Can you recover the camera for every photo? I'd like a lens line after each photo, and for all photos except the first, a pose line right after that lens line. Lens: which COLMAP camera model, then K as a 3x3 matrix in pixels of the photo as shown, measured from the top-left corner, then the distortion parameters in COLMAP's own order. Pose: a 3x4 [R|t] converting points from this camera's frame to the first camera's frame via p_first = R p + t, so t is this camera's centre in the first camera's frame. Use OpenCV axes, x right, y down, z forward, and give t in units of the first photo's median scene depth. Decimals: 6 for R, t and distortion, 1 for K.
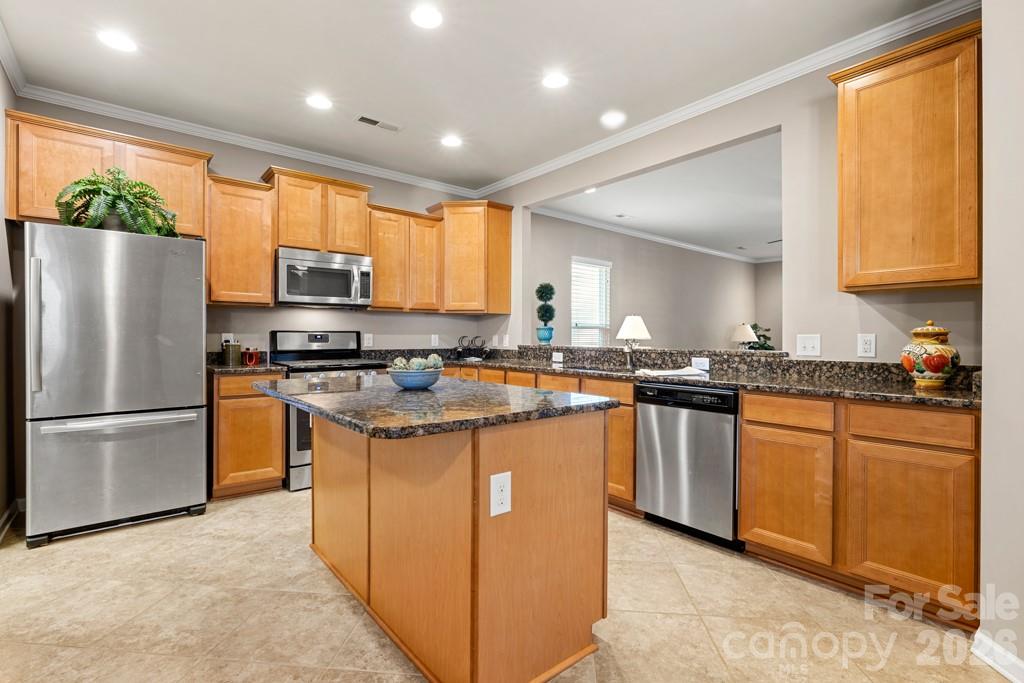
lens RADIAL K [[471.7, 0, 511.3], [0, 471.7, 337.1], [0, 0, 1]] dist [-0.015103, -0.000230]
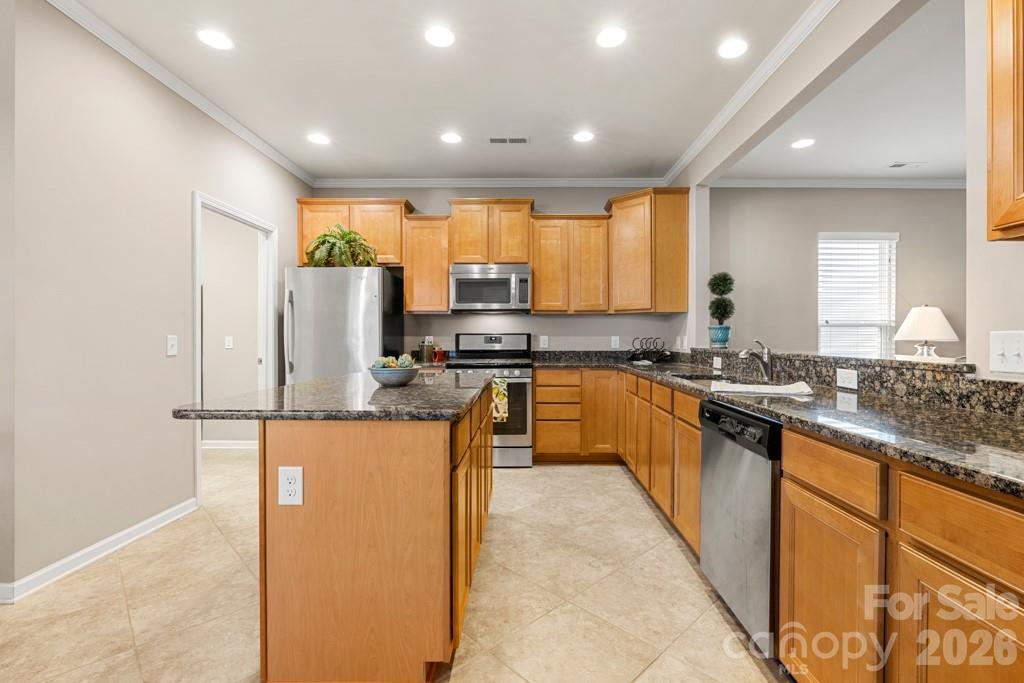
lens RADIAL K [[454.9, 0, 522.7], [0, 454.9, 340.8], [0, 0, 1]] dist [-0.022904, 0.000097]
pose [[0.767071, 0.000066, -0.641562, 0.365431], [0.001707, 0.999996, 0.002143, 0.002400], [0.641560, -0.002739, 0.767068, 0.199164]]
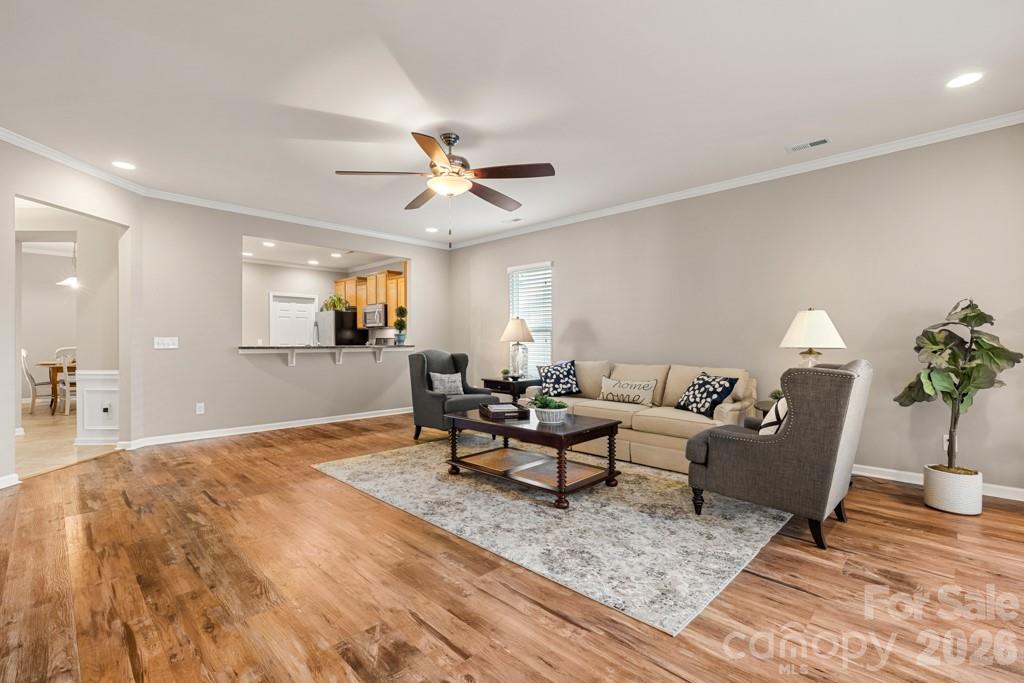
lens RADIAL K [[454.9, 0, 522.7], [0, 454.9, 340.8], [0, 0, 1]] dist [-0.022904, 0.000097]
pose [[0.109581, -0.001956, -0.993976, 1.914984], [-0.007570, 0.999967, -0.002802, -0.001857], [0.993949, 0.007831, 0.109562, 1.467115]]
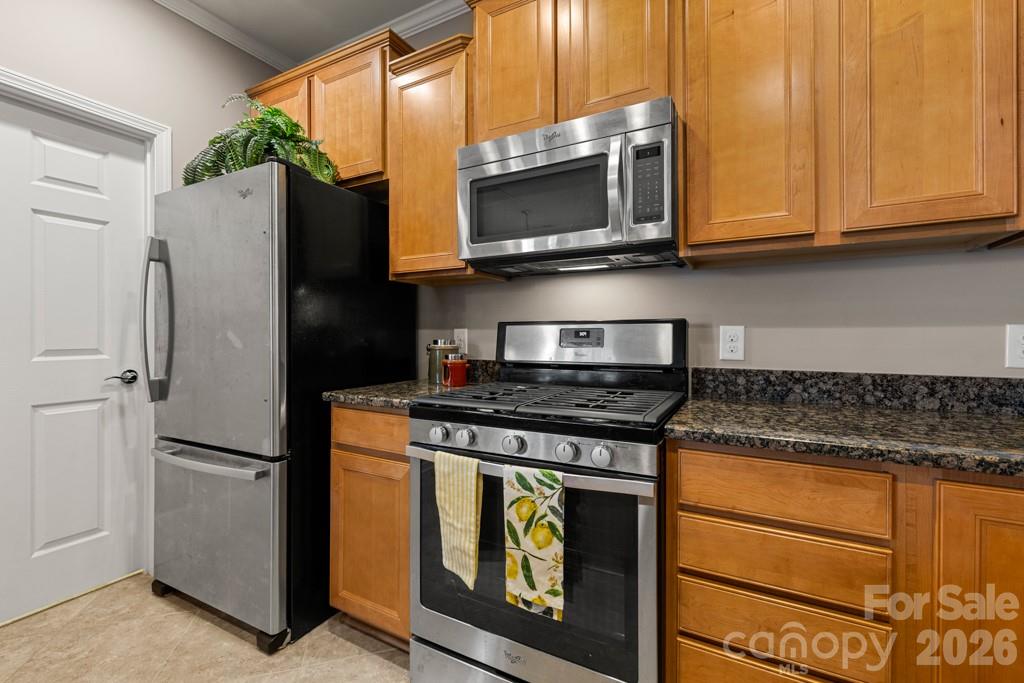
lens RADIAL K [[439.1, 0, 511.0], [0, 439.1, 335.3], [0, 0, 1]] dist [-0.000492, -0.000153]
pose [[0.377205, -0.004300, -0.926120, -0.052047], [-0.000885, 0.999987, -0.005004, 0.002943], [0.926129, 0.002707, 0.377197, 0.798990]]
